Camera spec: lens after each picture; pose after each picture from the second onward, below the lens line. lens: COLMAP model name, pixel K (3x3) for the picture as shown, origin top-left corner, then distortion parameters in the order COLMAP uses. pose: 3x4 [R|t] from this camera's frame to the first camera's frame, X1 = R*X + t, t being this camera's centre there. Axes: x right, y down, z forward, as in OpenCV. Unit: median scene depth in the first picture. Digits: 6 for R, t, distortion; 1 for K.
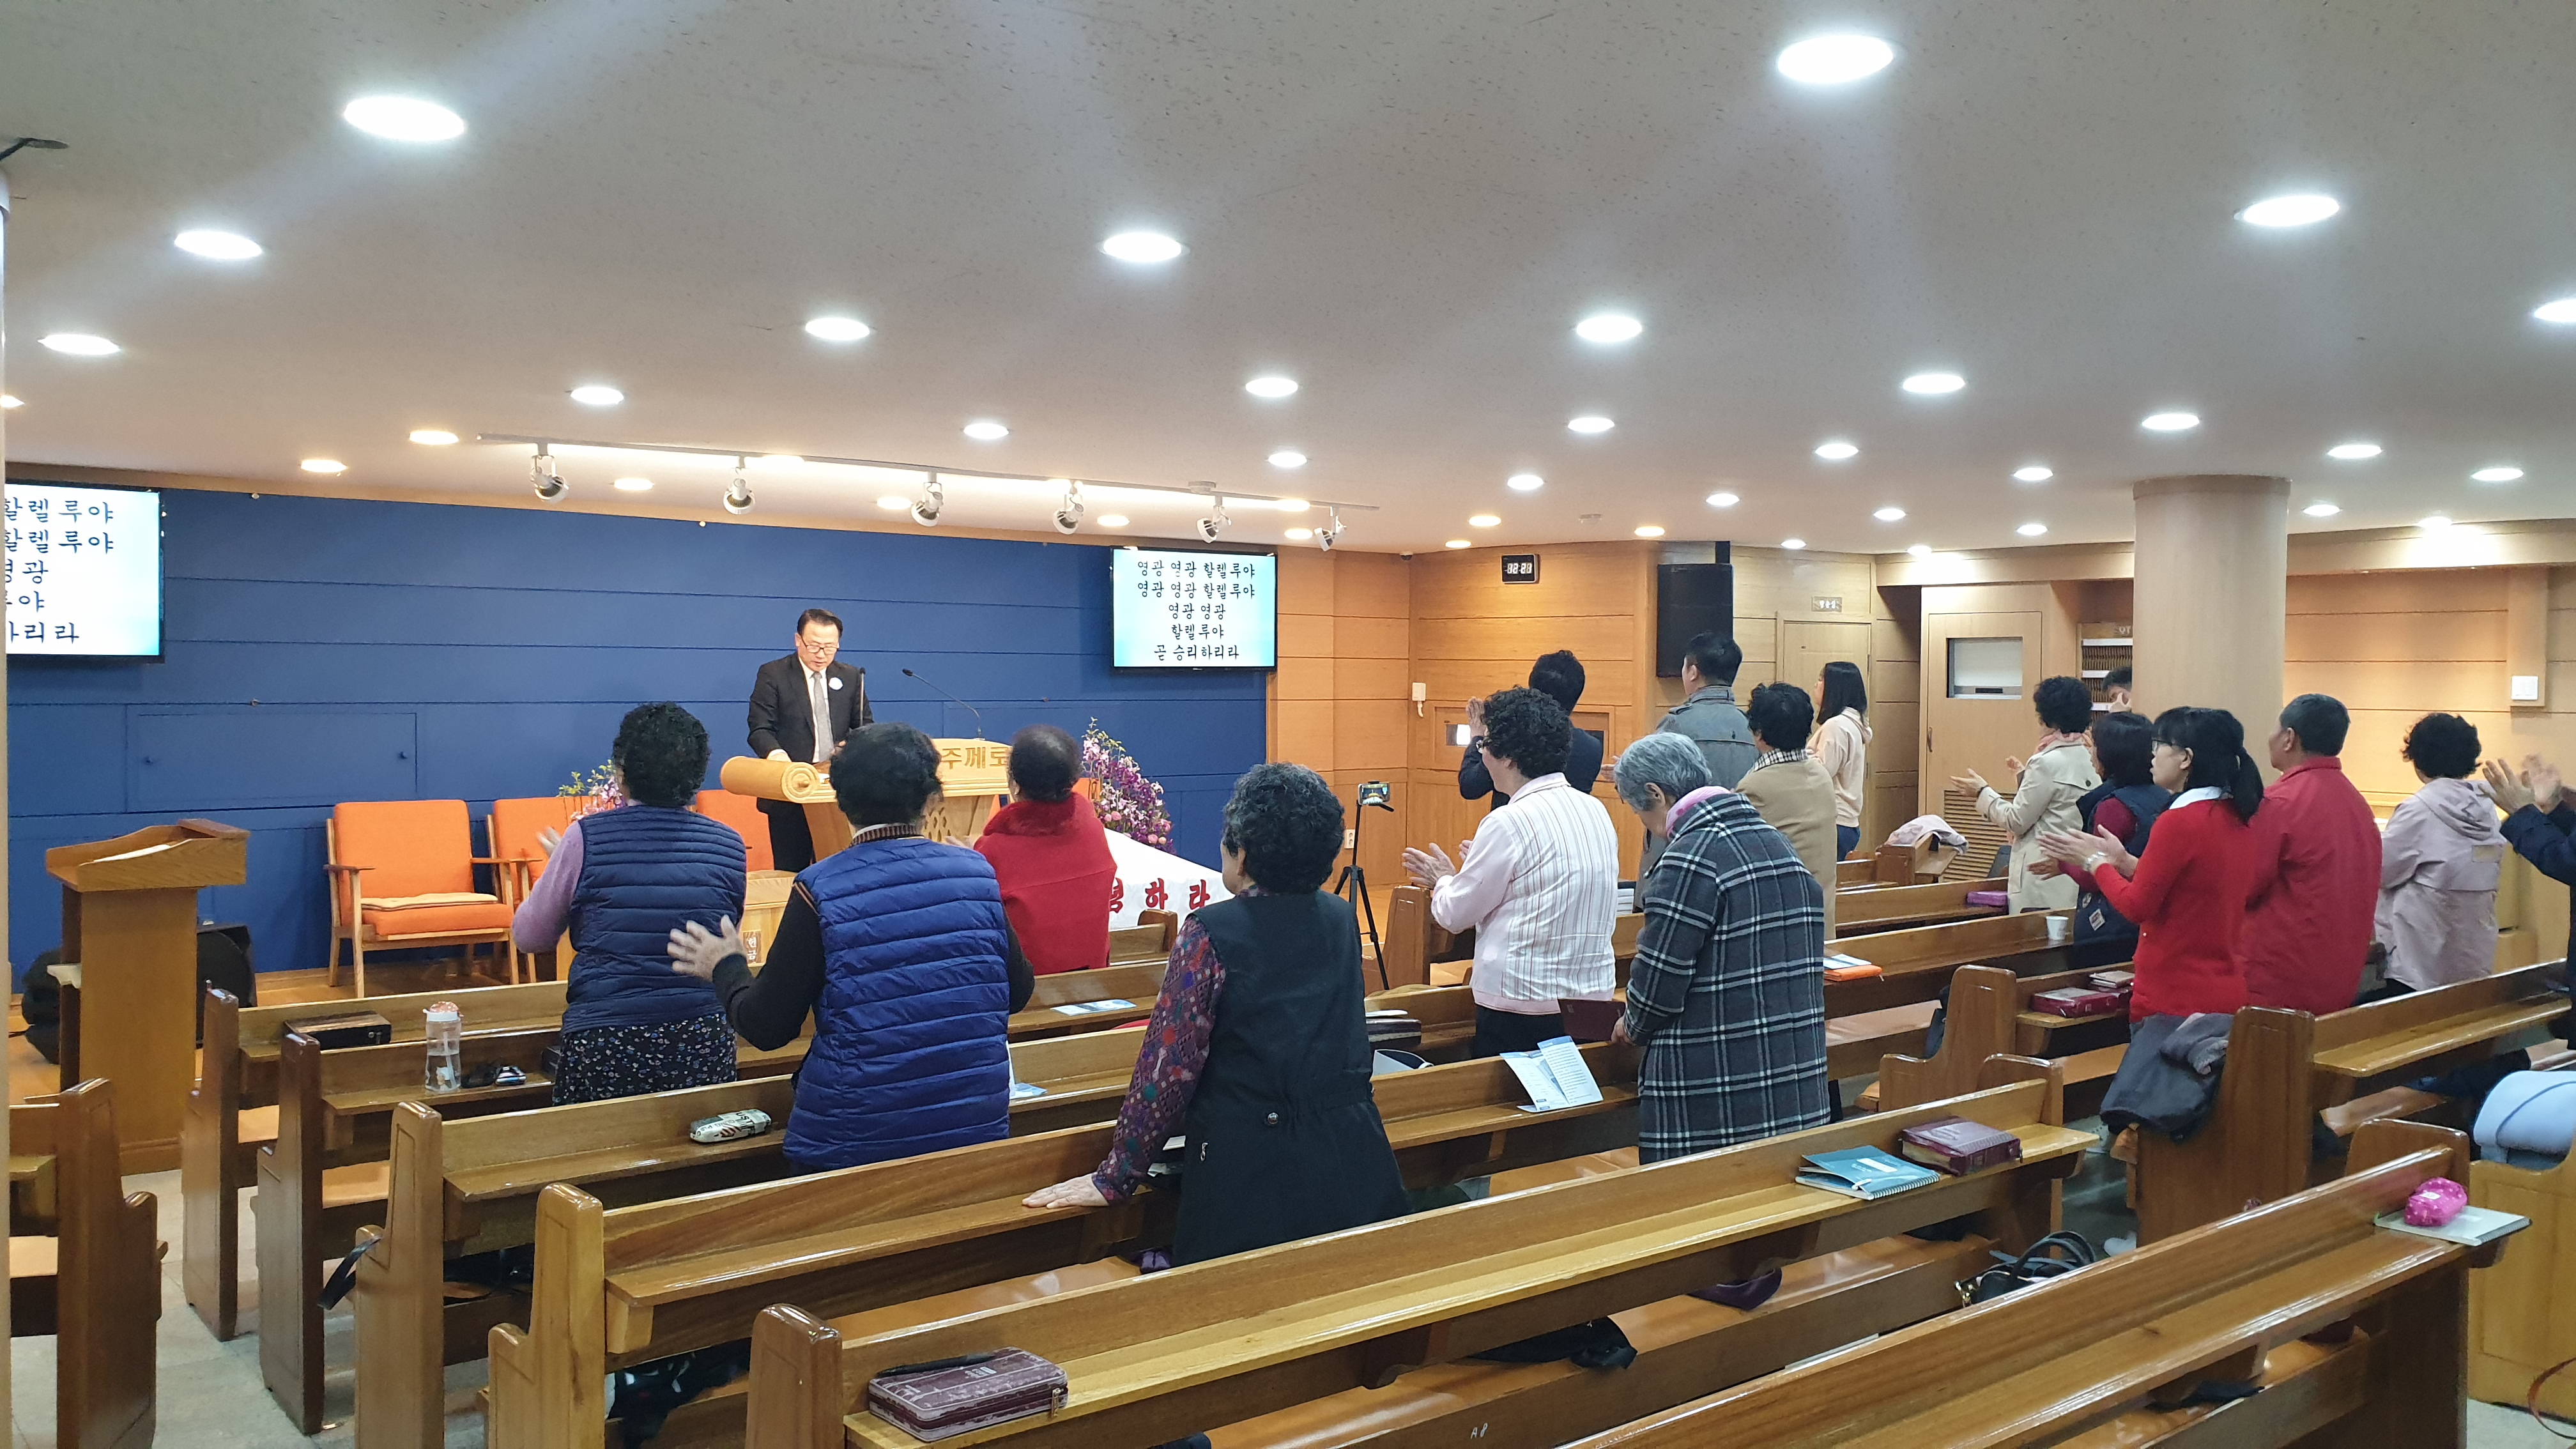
lens RADIAL K [[1991.3, 0, 1294.0], [0, 1991.3, 740.7], [0, 0, 1]] dist [0.112694, -0.196730]
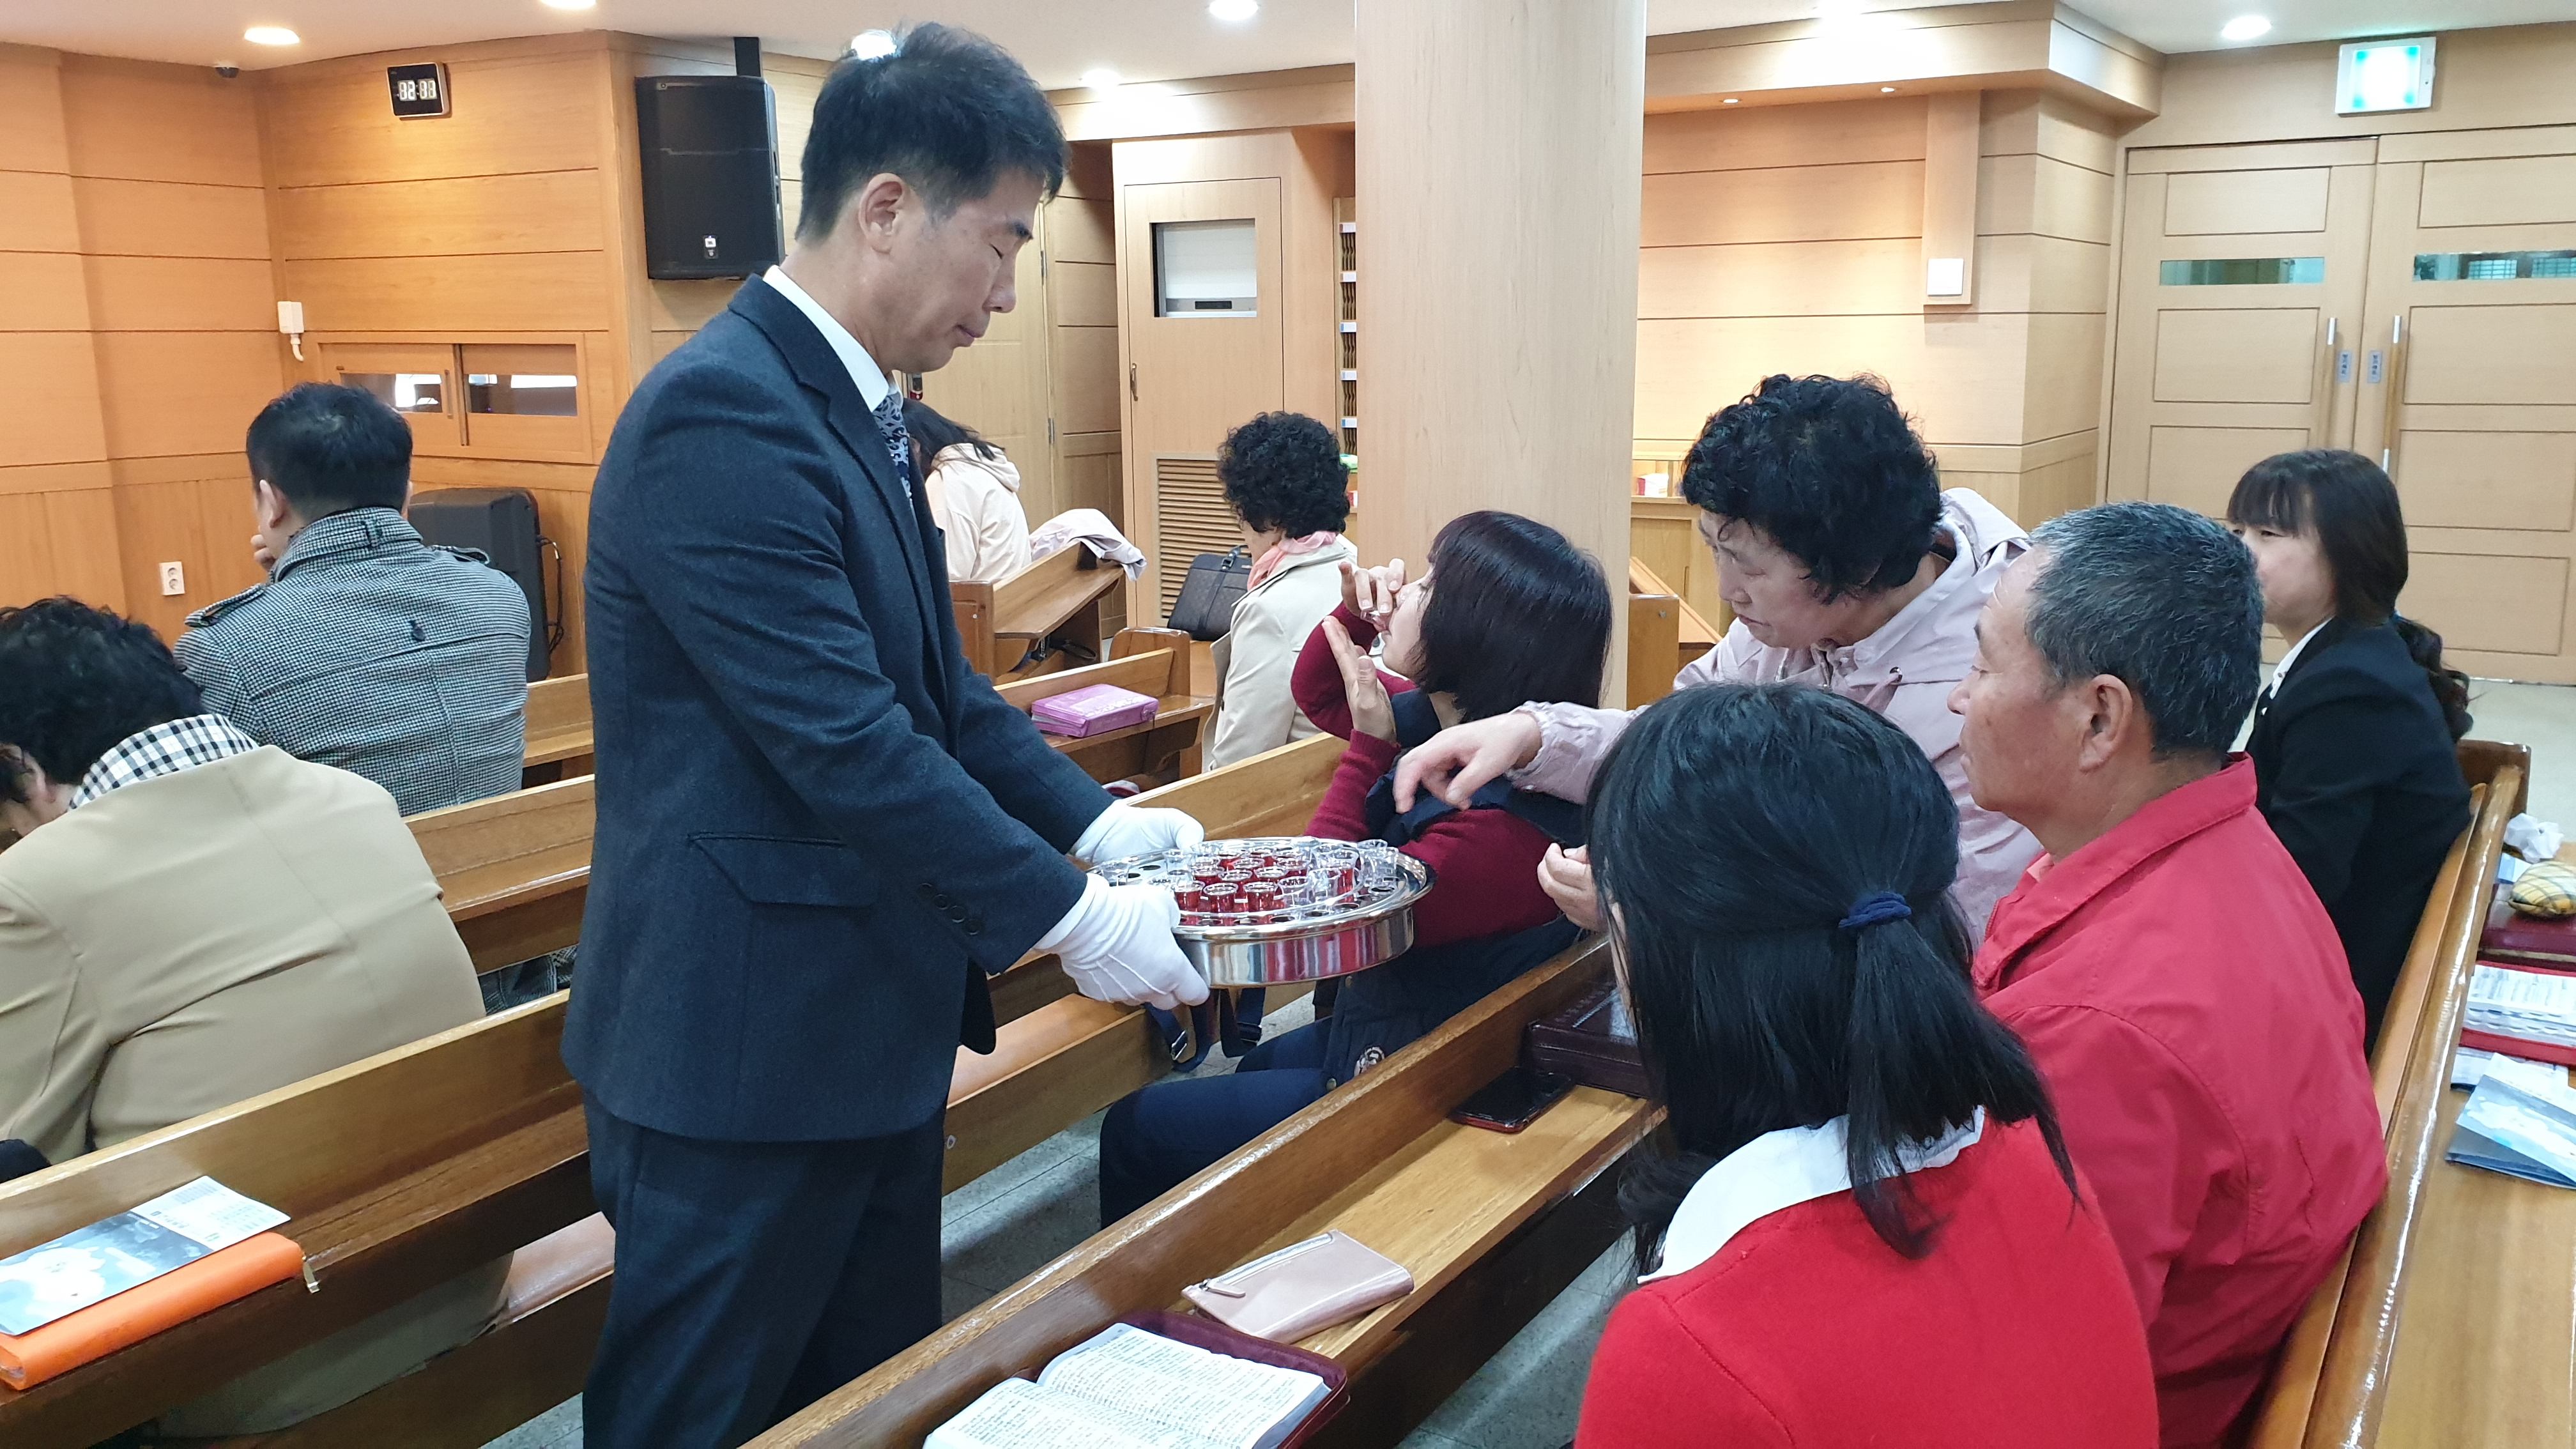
lens RADIAL K [[2087.0, 0, 1288.0], [0, 2087.0, 724.5], [0, 0, 1]] dist [0.022328, -0.001954]
pose [[0.951902, -0.071422, 0.297962, 0.158122], [0.025708, 0.987641, 0.154610, 0.006155], [-0.305322, -0.139513, 0.941974, 0.334753]]
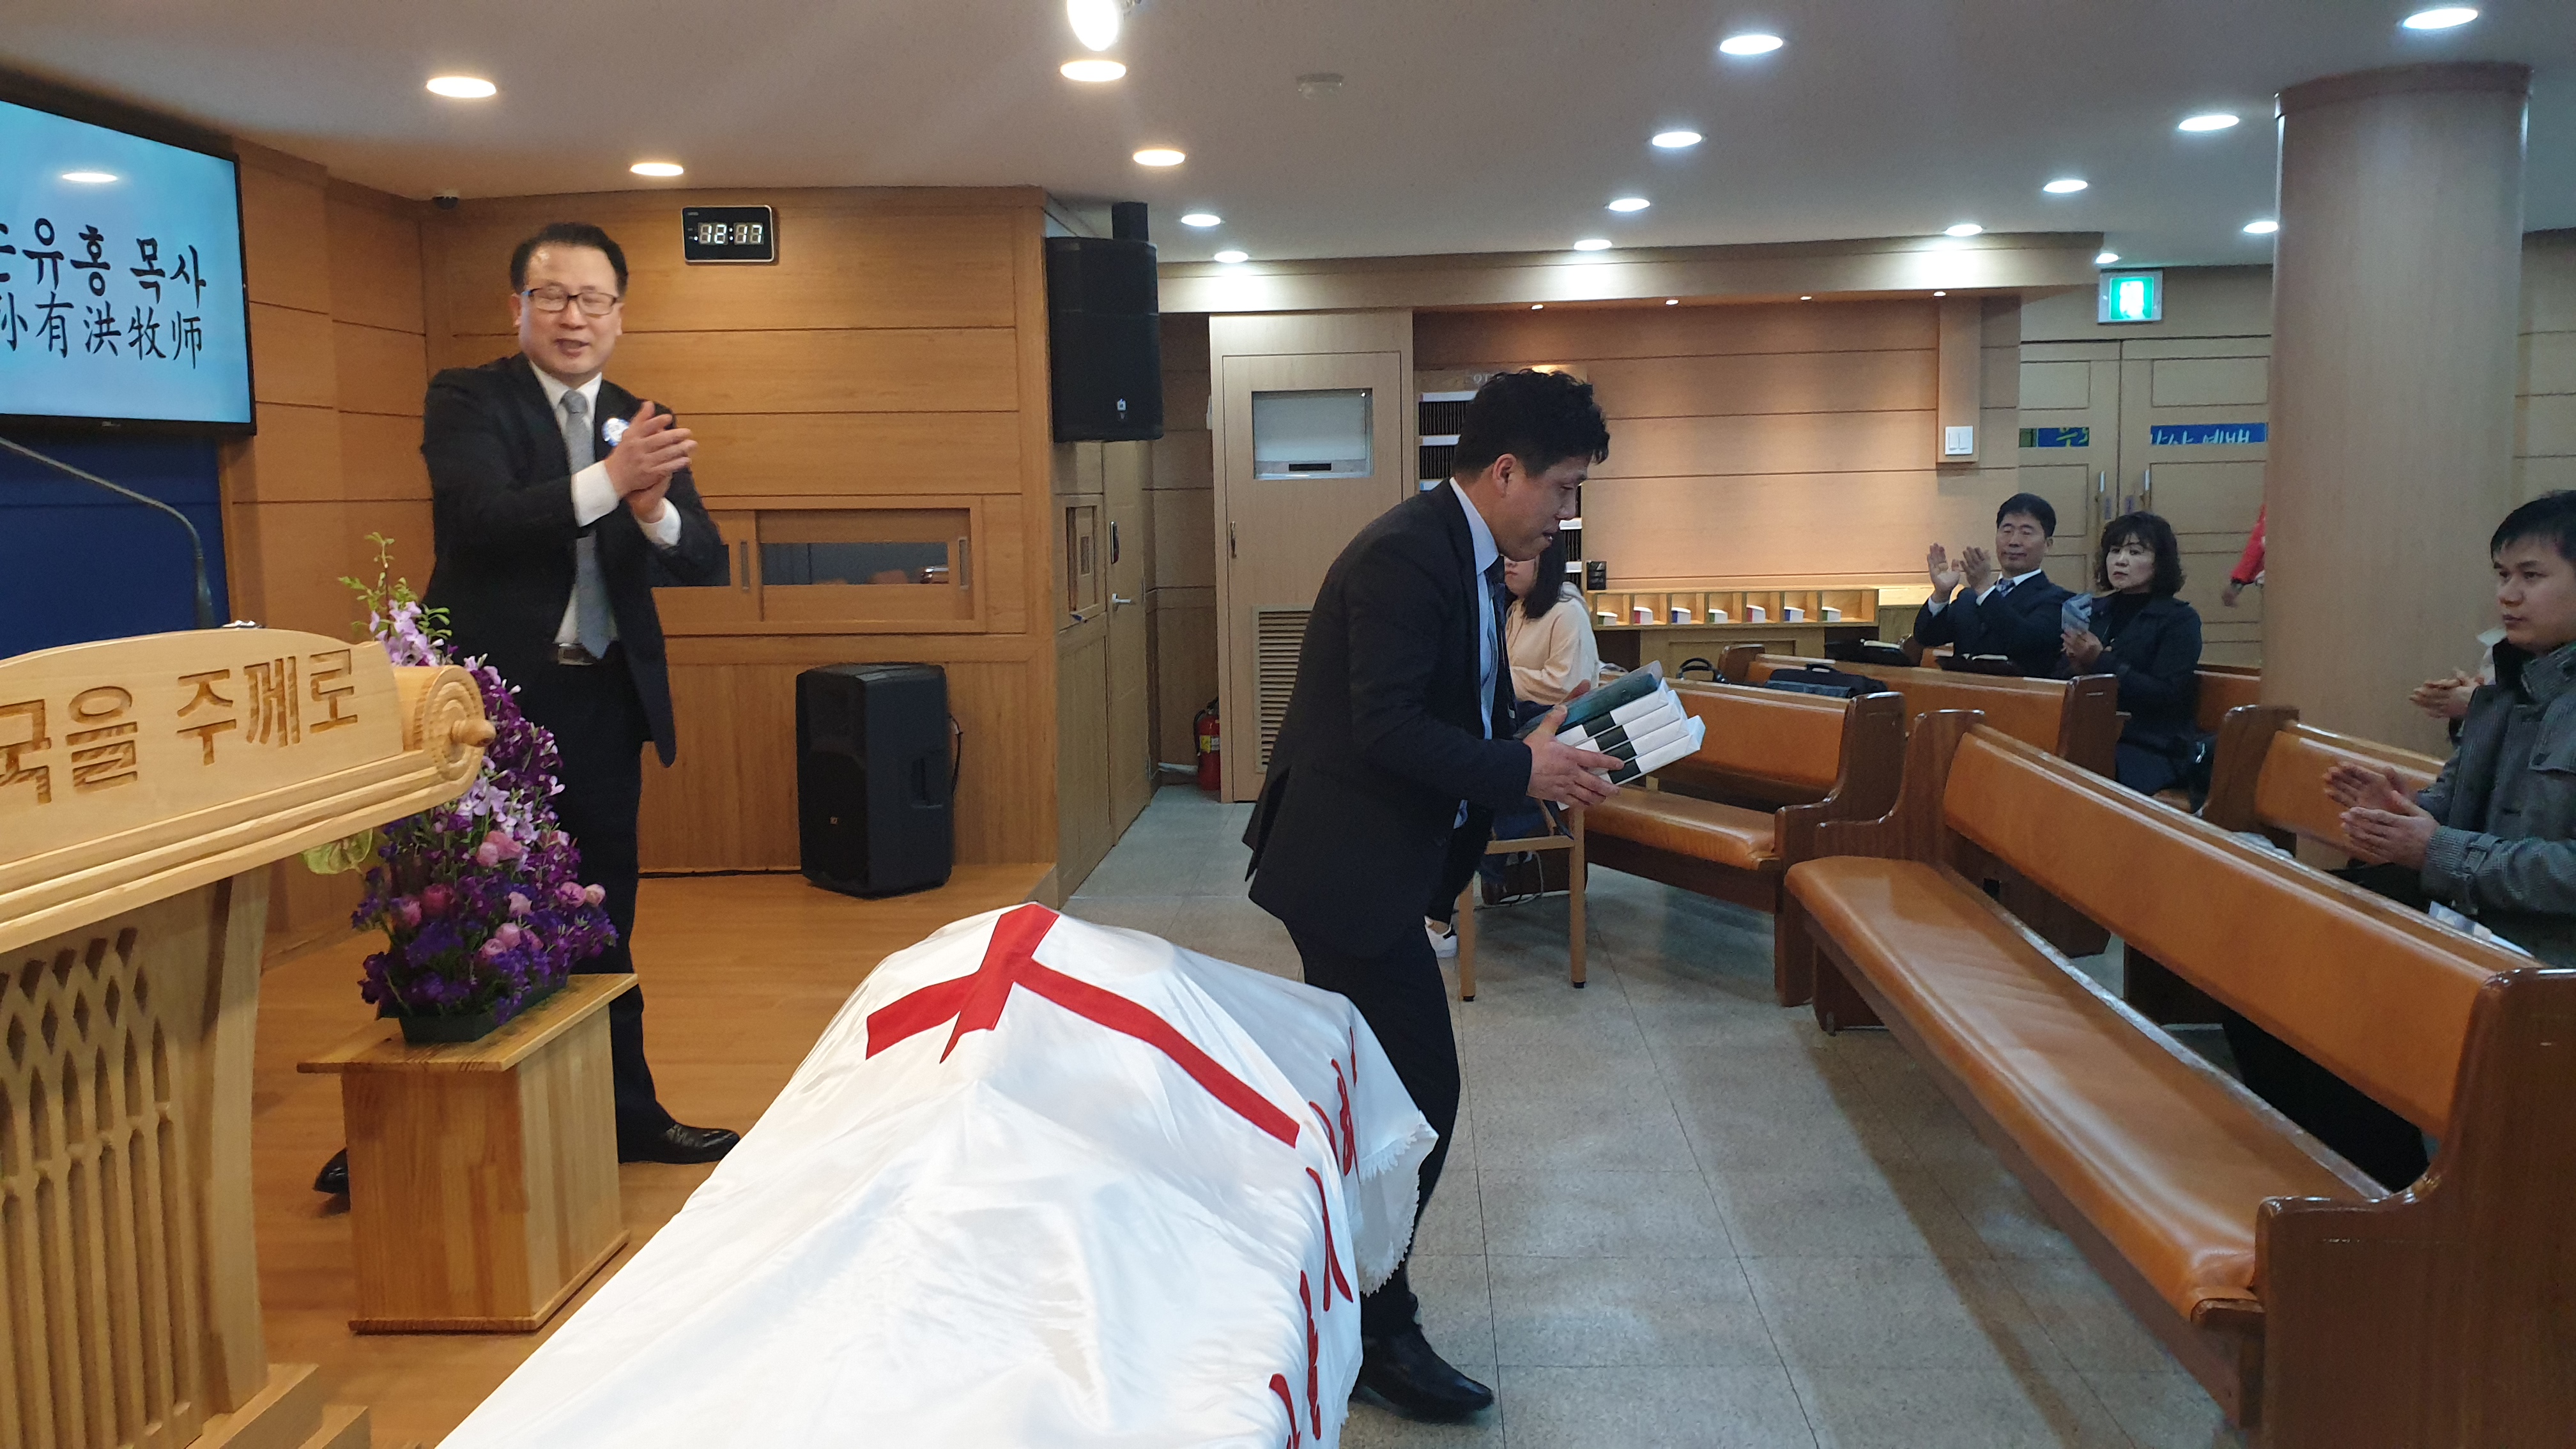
lens RADIAL K [[1989.9, 0, 1288.0], [0, 1989.9, 724.5], [0, 0, 1]] dist [0.090416, -0.136522]
pose [[0.686558, -0.105123, 0.719435, -0.176258], [0.048699, 0.993919, 0.098756, -0.004349], [-0.725442, -0.032766, 0.687503, 0.532429]]
